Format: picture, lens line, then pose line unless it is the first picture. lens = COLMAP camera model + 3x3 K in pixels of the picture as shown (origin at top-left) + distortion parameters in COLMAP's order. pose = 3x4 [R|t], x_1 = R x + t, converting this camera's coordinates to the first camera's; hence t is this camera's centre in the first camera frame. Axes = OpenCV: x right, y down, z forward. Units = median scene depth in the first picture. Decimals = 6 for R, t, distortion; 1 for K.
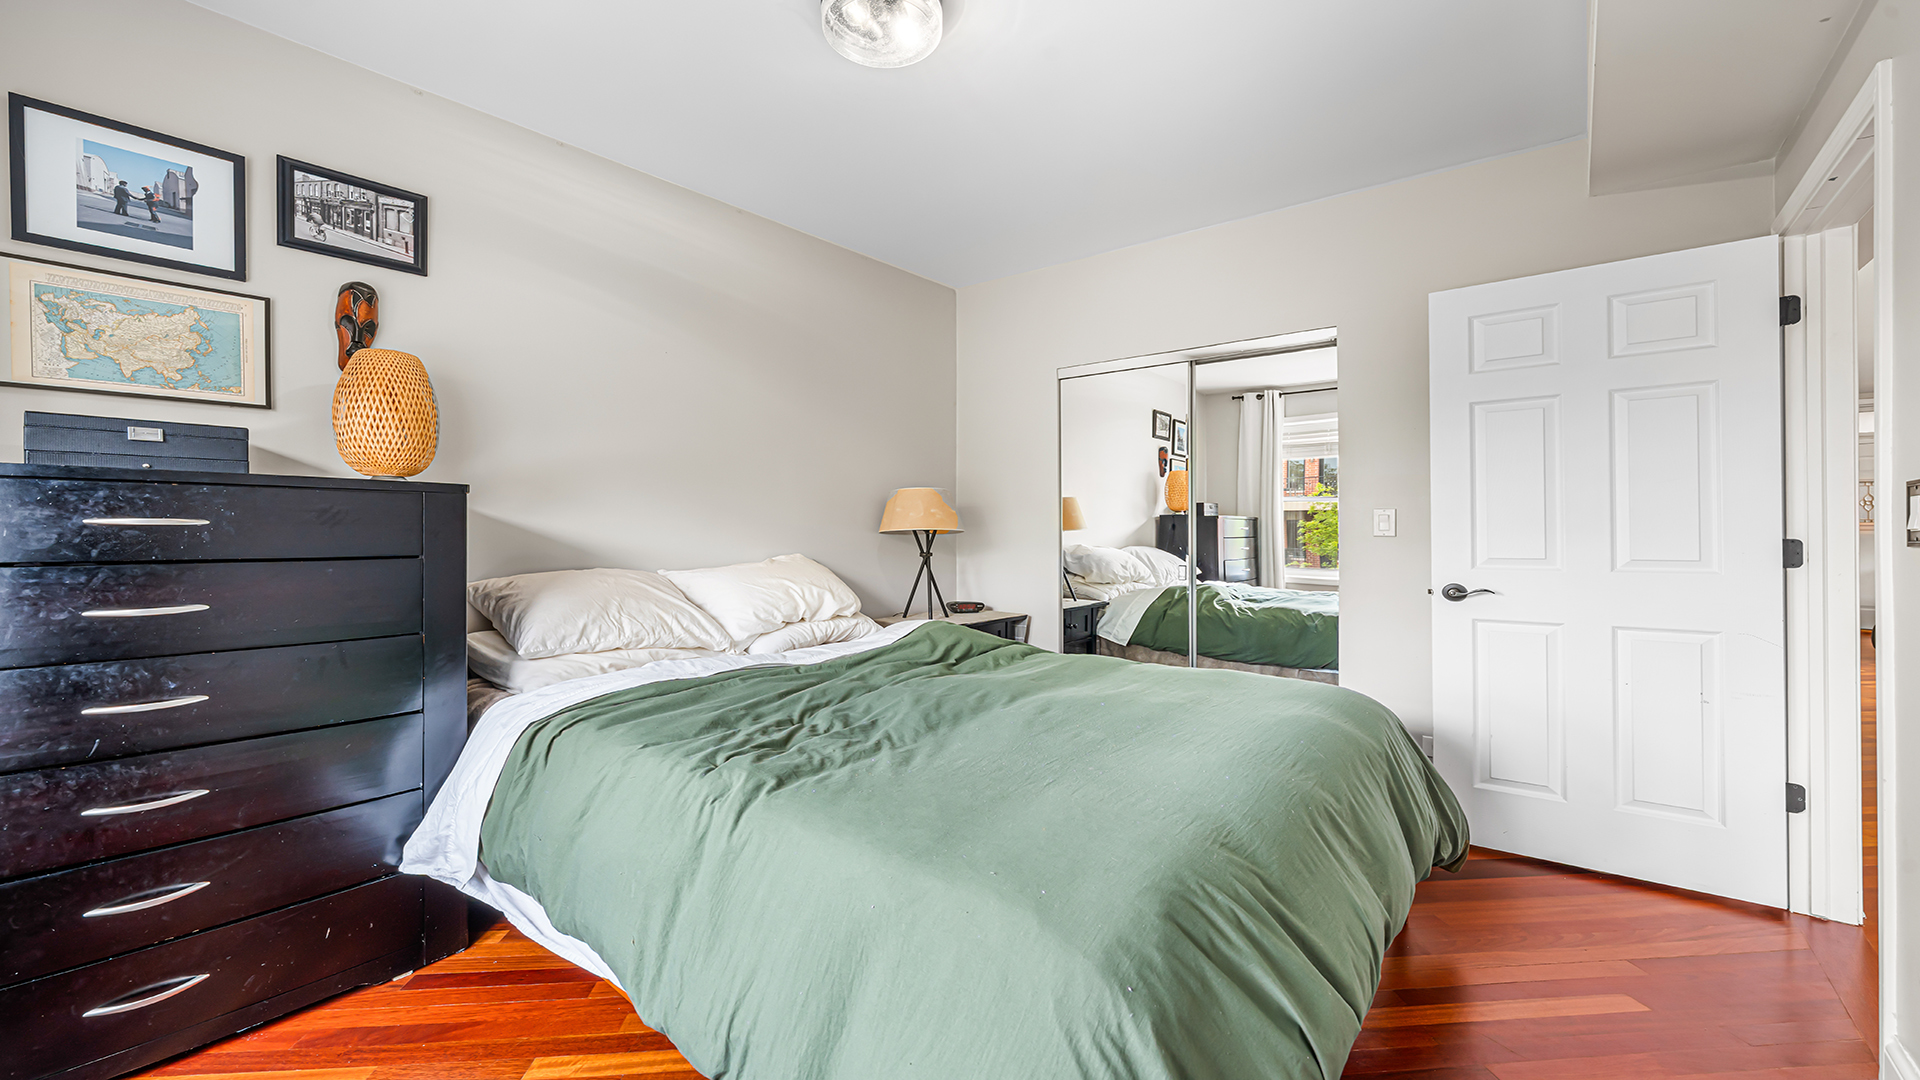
lens RADIAL K [[747.8, 0, 961.8], [0, 747.8, 532.9], [0, 0, 1]] dist [-0.002797, -0.000005]
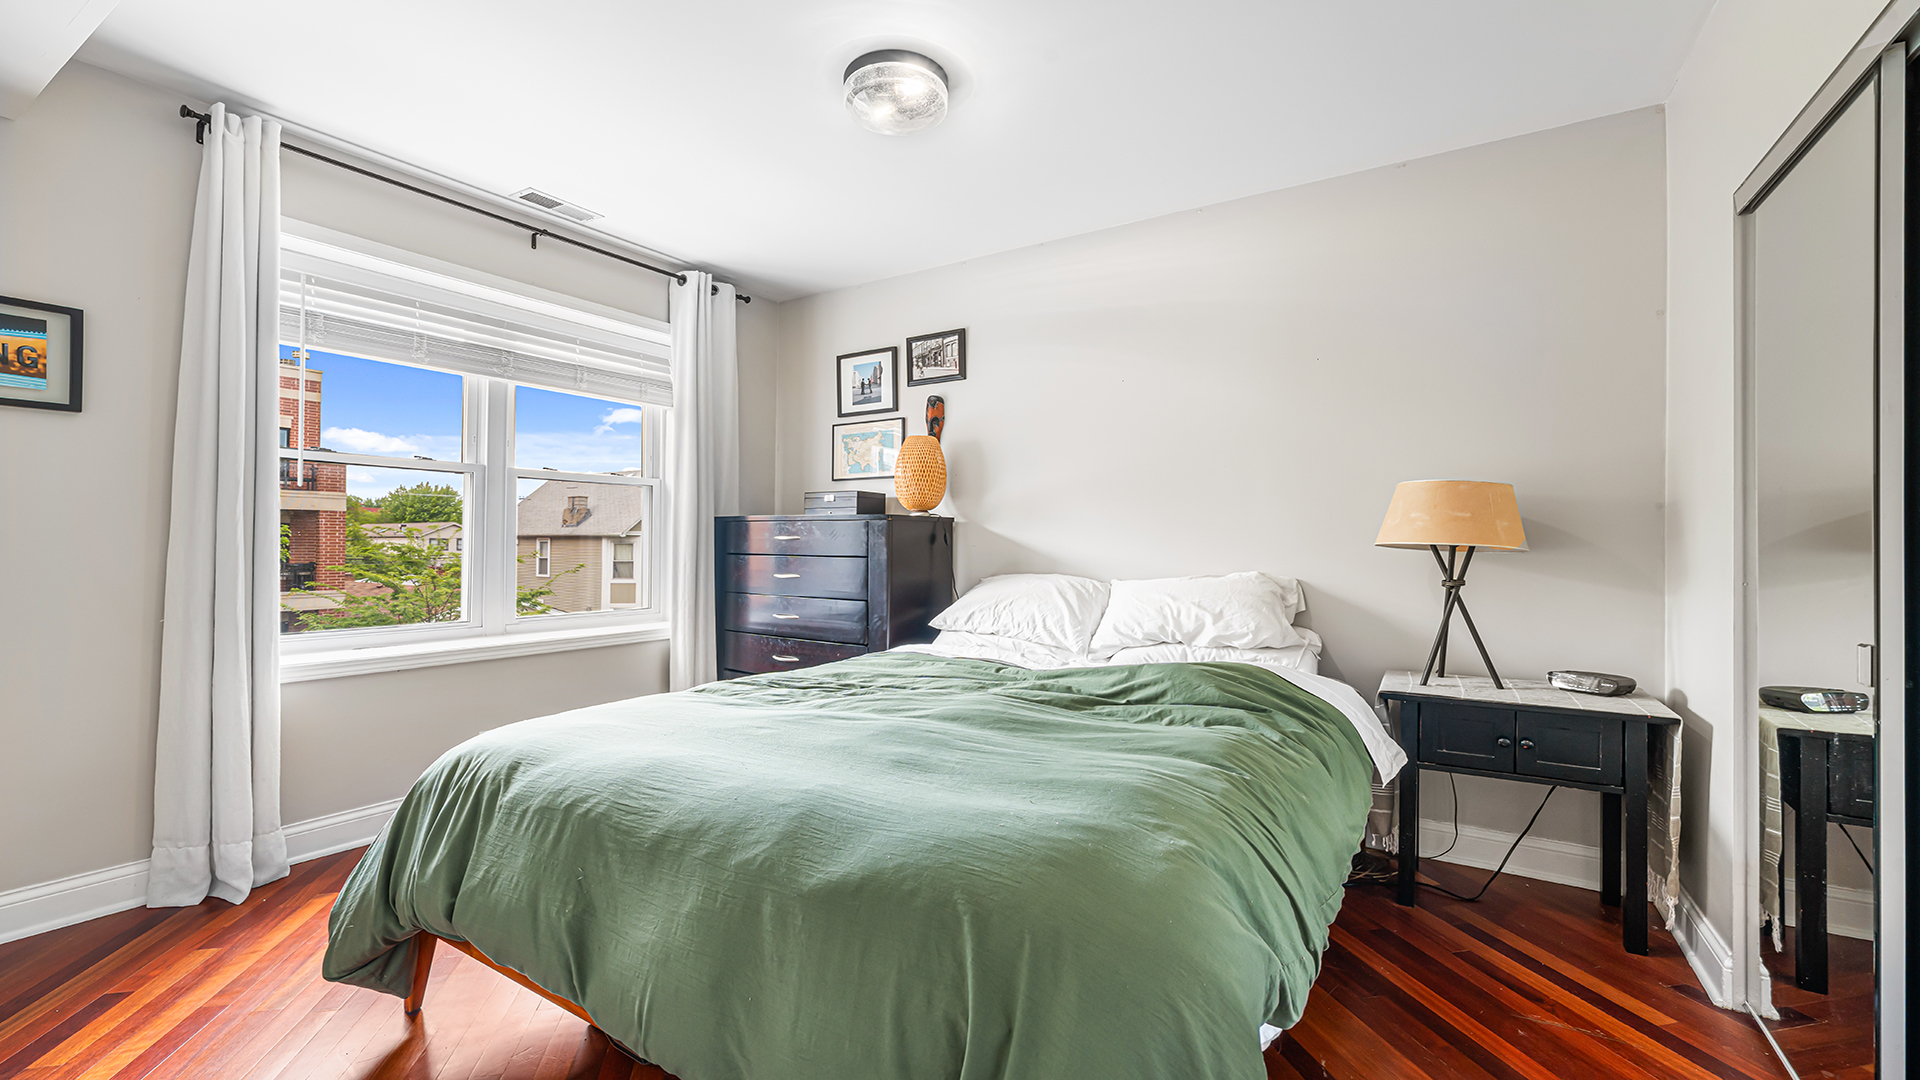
lens RADIAL K [[816.8, 0, 957.8], [0, 816.8, 539.3], [0, 0, 1]] dist [0.001603, -0.000781]
pose [[0.117973, 0.000860, -0.993016, 1.055648], [-0.004324, 0.999991, 0.000352, -0.012928], [0.993007, 0.004252, 0.117976, 0.860223]]
